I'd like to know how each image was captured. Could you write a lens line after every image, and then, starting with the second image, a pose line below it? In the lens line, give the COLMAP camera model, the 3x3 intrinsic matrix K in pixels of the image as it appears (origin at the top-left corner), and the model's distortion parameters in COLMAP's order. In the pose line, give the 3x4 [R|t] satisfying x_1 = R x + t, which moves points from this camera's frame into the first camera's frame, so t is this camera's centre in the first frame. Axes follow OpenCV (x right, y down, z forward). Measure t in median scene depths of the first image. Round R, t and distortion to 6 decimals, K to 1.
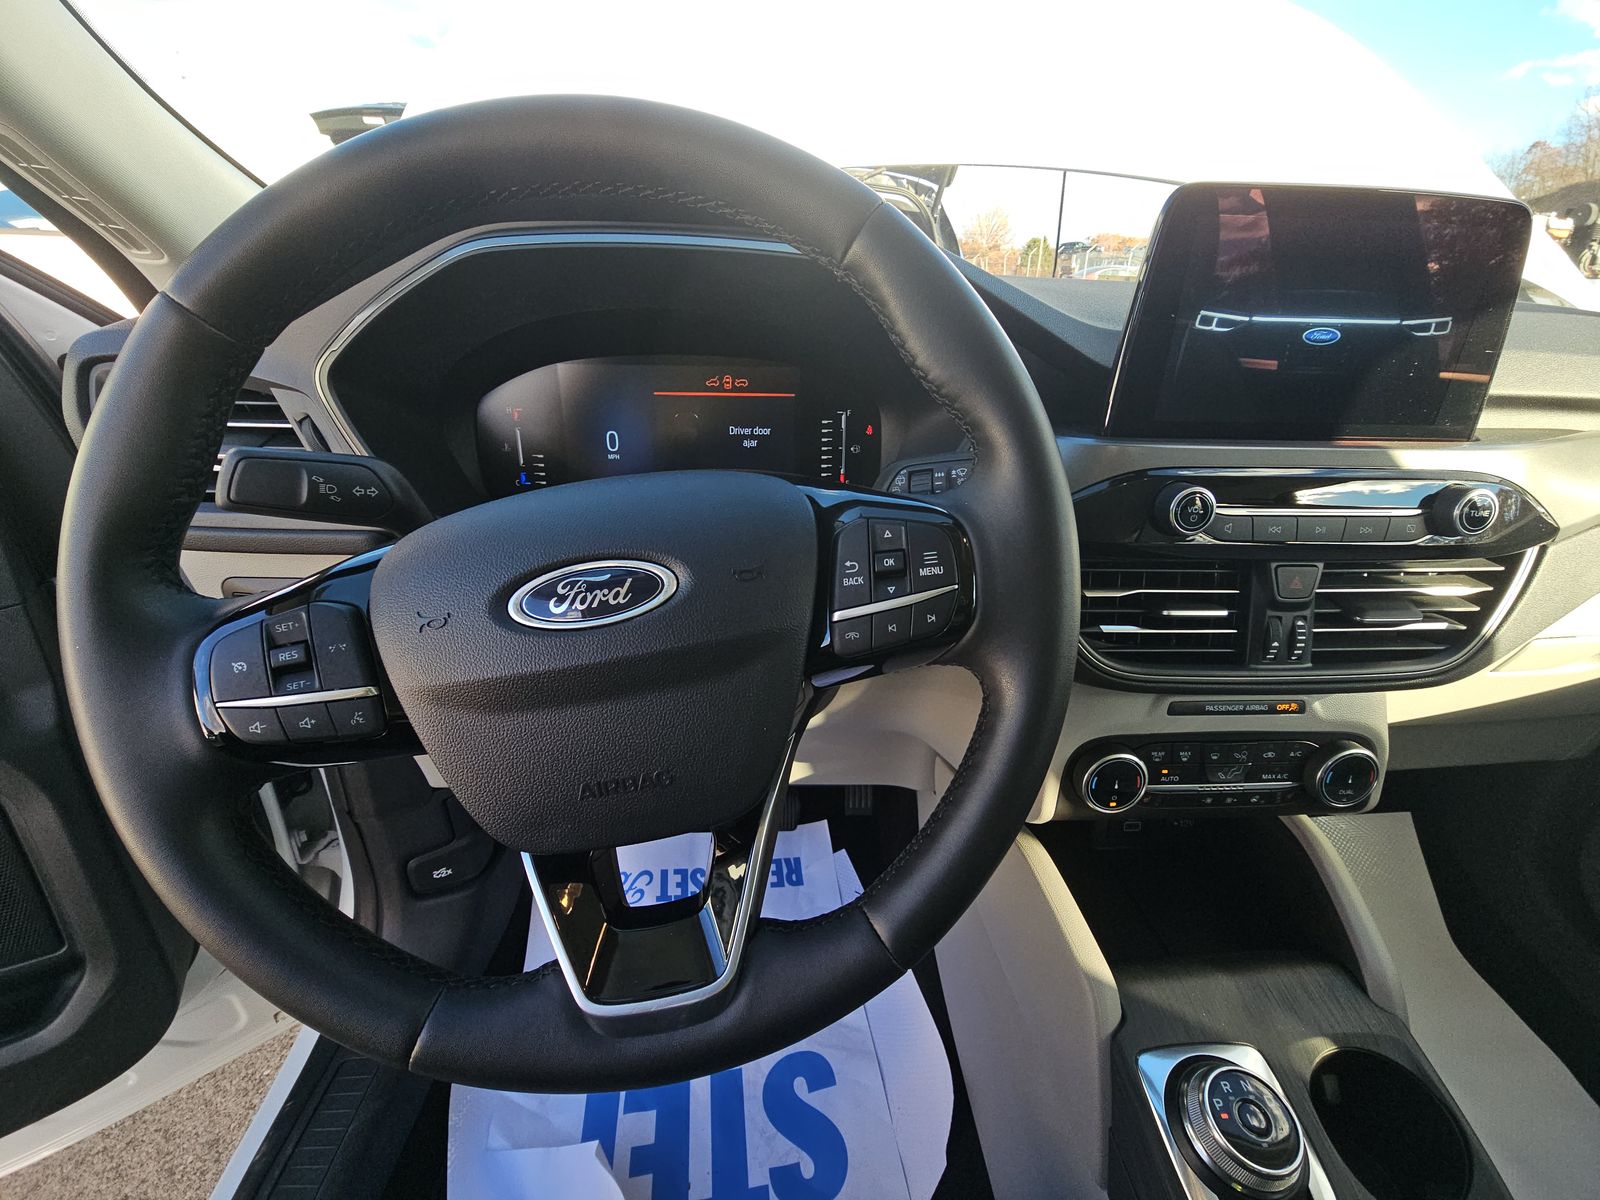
lens RADIAL K [[653.2, 0, 800.0], [0, 653.2, 600.0], [0, 0, 1]] dist [0.010027, -0.007192]
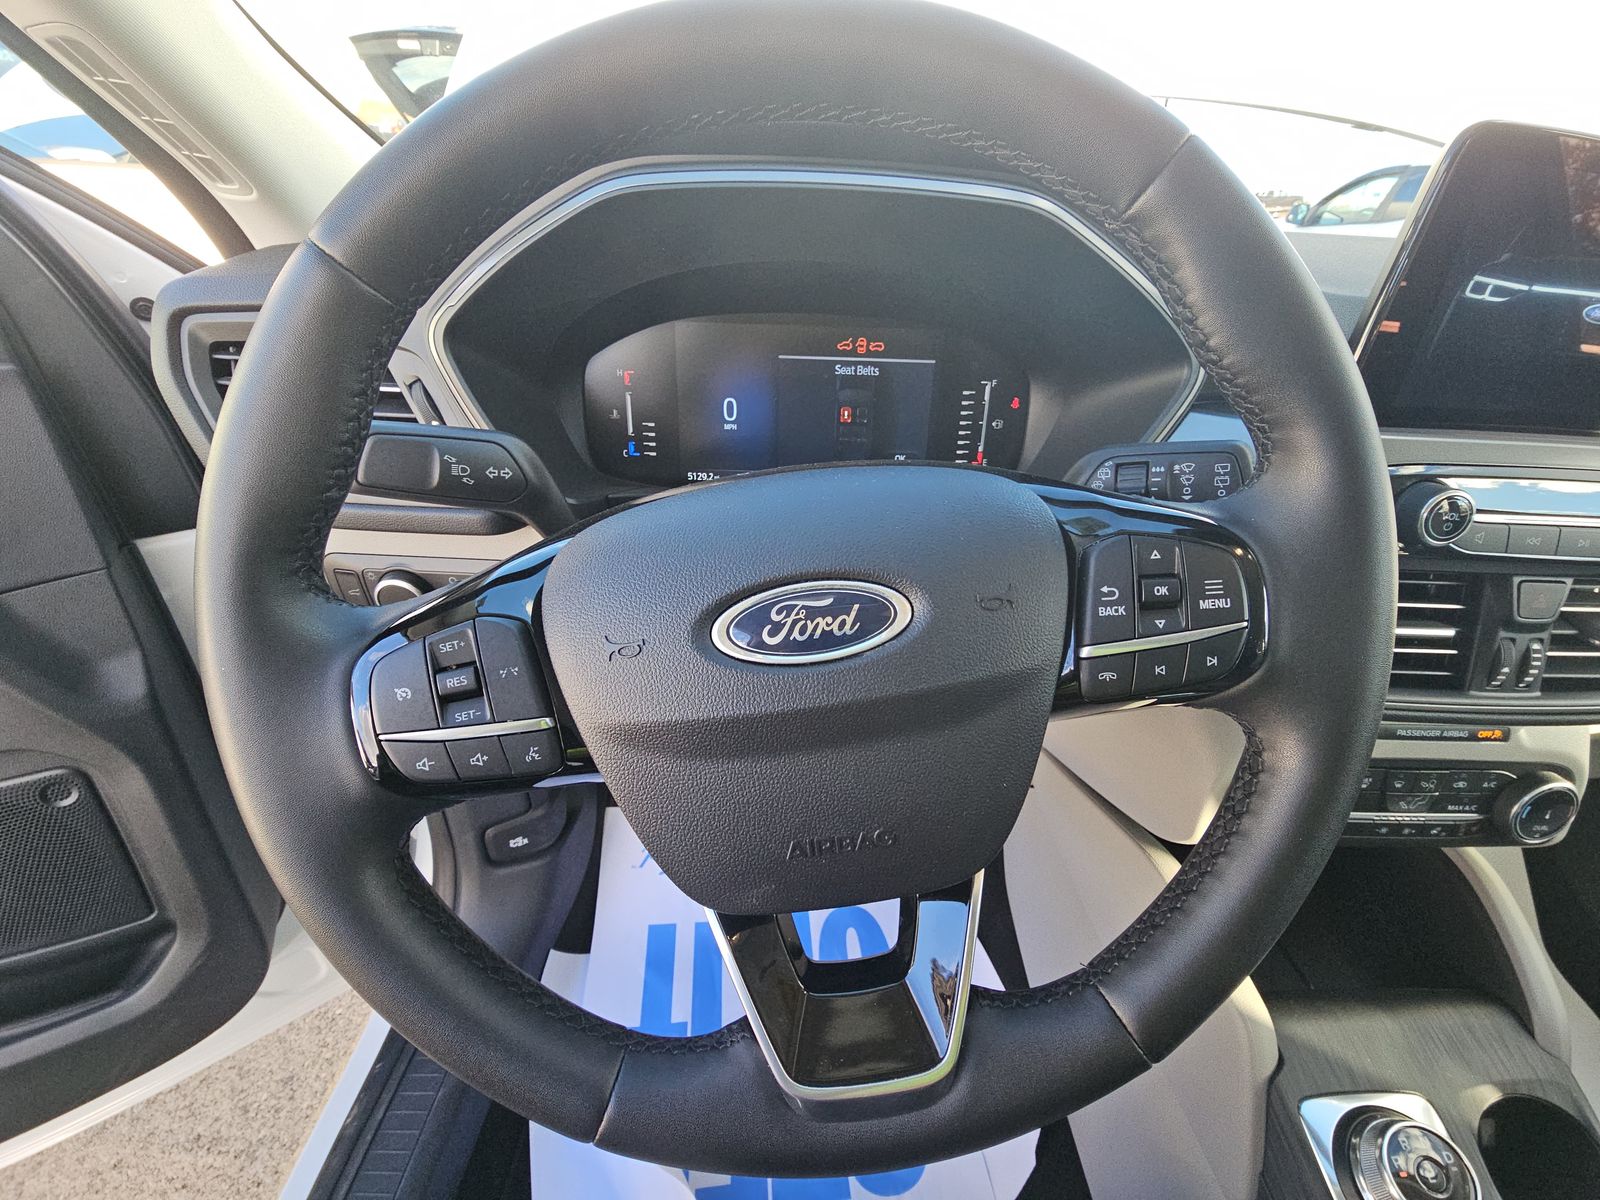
lens RADIAL K [[653.2, 0, 800.0], [0, 653.2, 600.0], [0, 0, 1]] dist [0.010027, -0.007192]
pose [[0.998841, 0.033006, -0.035045, -0.194227], [-0.030482, 0.997062, 0.070270, -0.060674], [0.037261, -0.069120, 0.996912, 0.107770]]
